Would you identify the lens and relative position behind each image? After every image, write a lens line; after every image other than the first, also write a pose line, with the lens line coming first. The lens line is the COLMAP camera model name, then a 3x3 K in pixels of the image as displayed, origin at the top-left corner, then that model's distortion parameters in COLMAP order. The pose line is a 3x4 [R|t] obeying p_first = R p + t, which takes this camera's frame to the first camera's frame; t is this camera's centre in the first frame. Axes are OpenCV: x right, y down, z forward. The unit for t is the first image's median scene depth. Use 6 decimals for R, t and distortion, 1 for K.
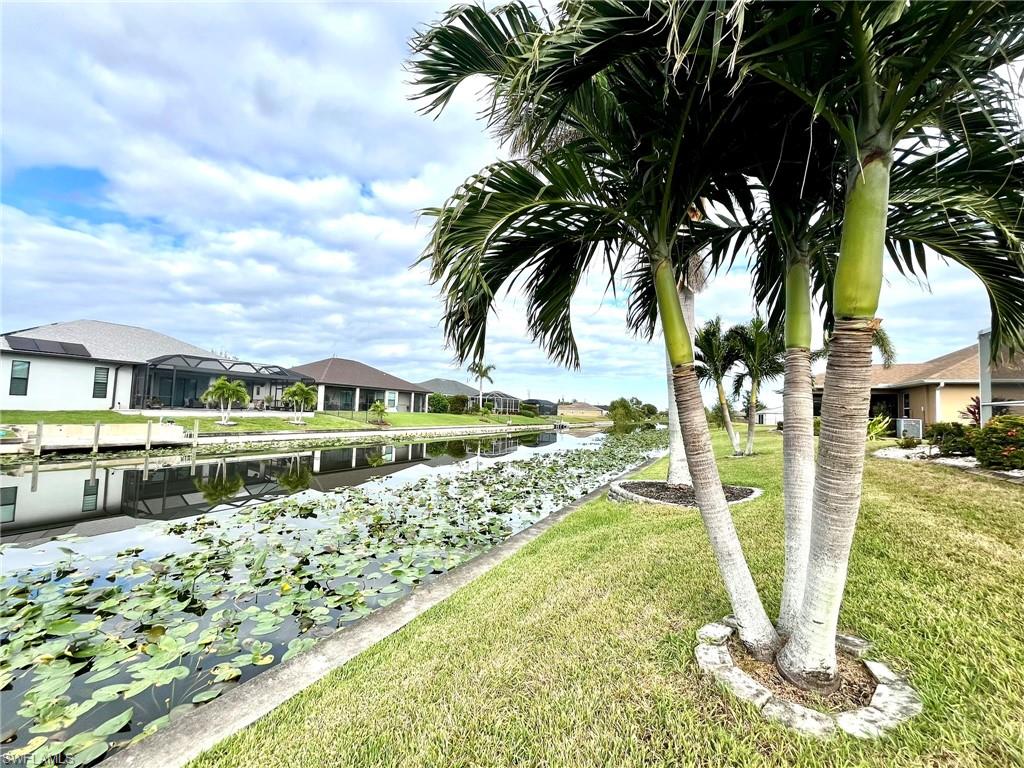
lens RADIAL K [[411.8, 0, 513.8], [0, 411.8, 385.9], [0, 0, 1]] dist [-0.002257, -0.000418]
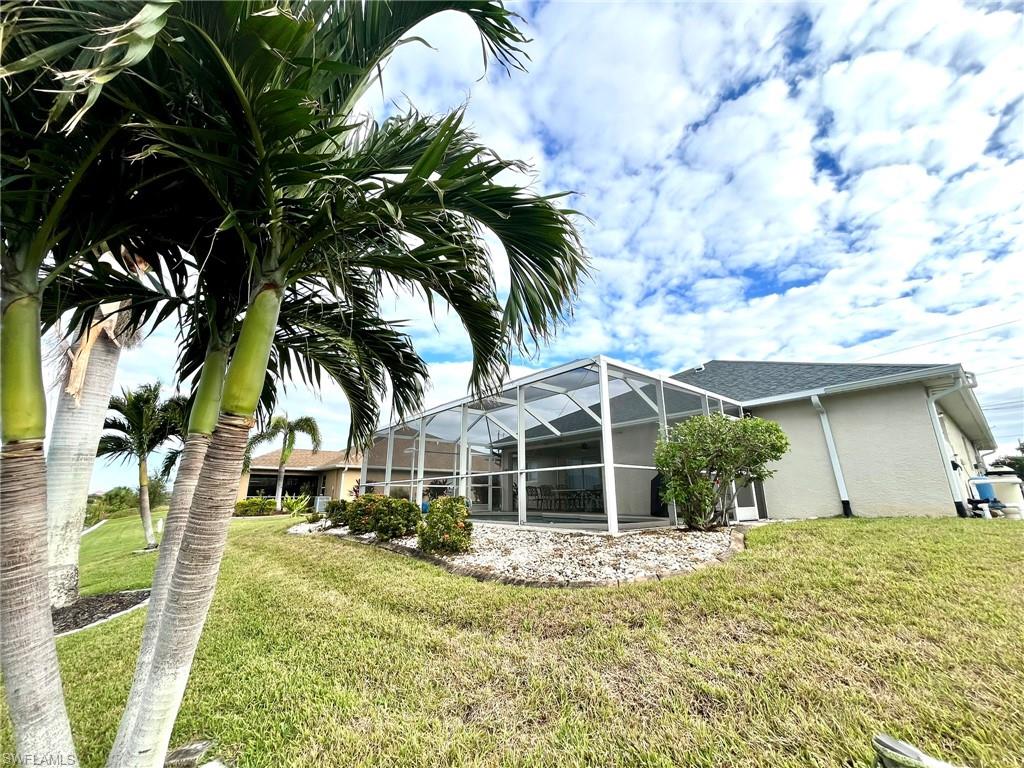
lens RADIAL K [[411.8, 0, 511.0], [0, 411.8, 387.8], [0, 0, 1]] dist [-0.002257, -0.000418]
pose [[0.388259, 0.202883, 0.898940, 0.105889], [-0.033845, 0.977946, -0.206096, -0.032373], [-0.920928, 0.049594, 0.386563, -0.106485]]
